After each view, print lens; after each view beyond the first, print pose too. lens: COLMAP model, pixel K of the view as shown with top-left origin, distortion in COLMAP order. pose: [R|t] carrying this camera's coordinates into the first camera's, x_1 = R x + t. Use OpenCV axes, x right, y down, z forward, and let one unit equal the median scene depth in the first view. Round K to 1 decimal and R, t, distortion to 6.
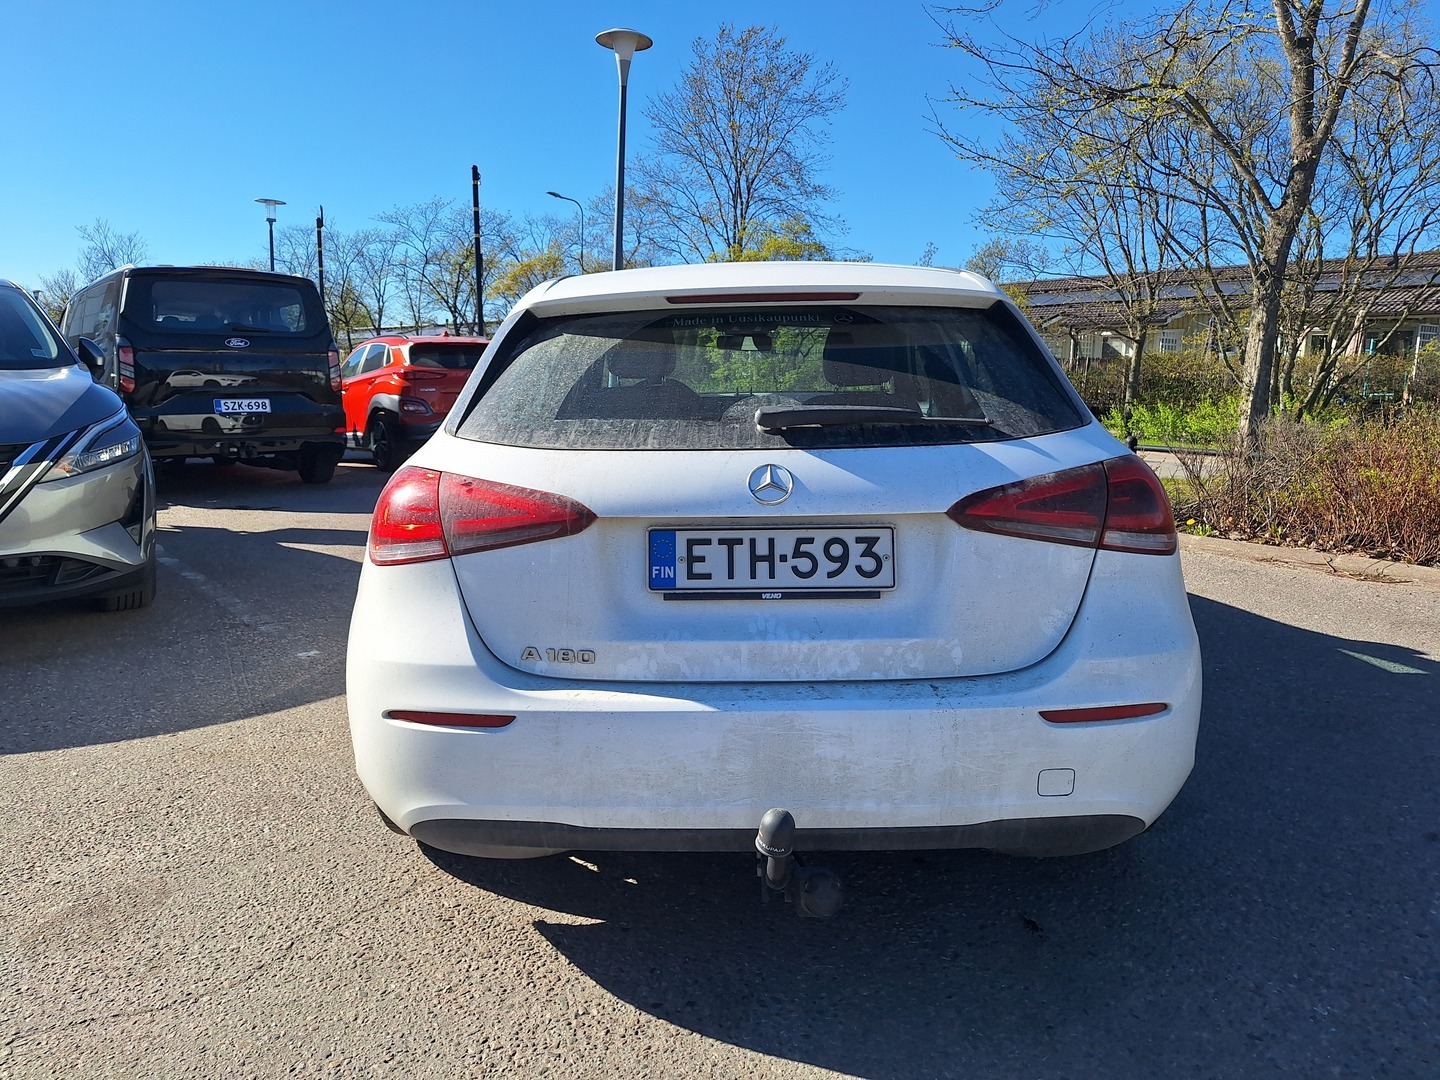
lens RADIAL K [[956.5, 0, 720.0], [0, 956.5, 540.0], [0, 0, 1]] dist [0.061714, -0.047079]
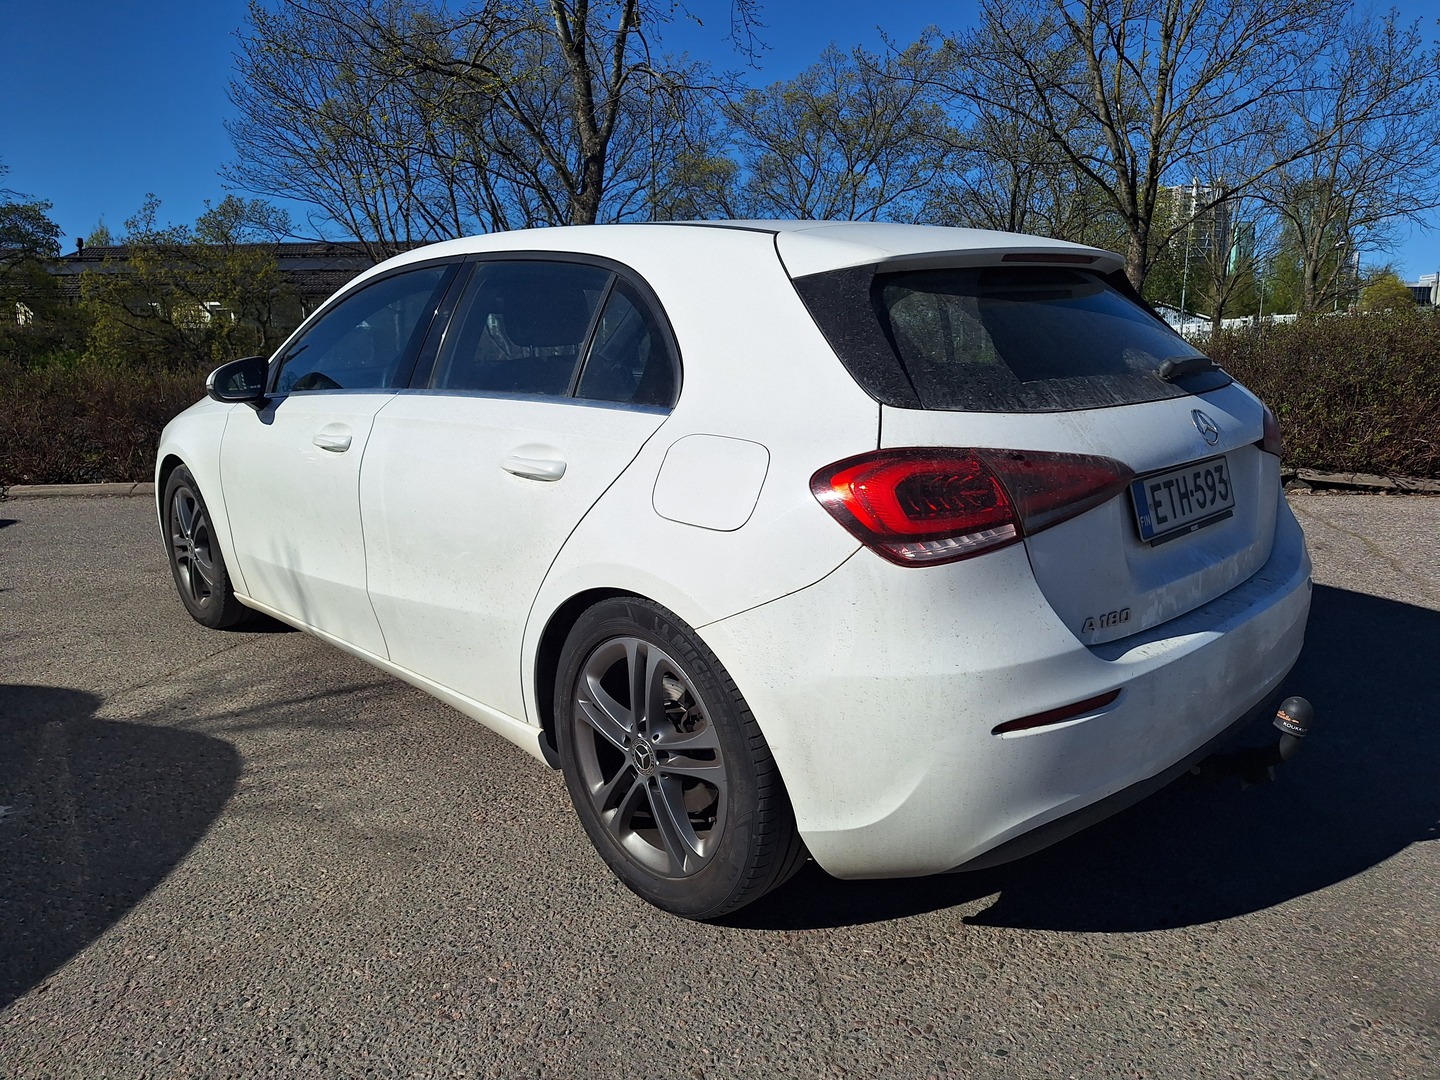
lens RADIAL K [[956.5, 0, 720.0], [0, 956.5, 540.0], [0, 0, 1]] dist [0.061714, -0.047079]
pose [[0.725612, -0.157262, 0.669893, -1.067479], [0.136408, 0.987087, 0.083972, -0.094258], [-0.674448, 0.030448, 0.737694, 0.517316]]
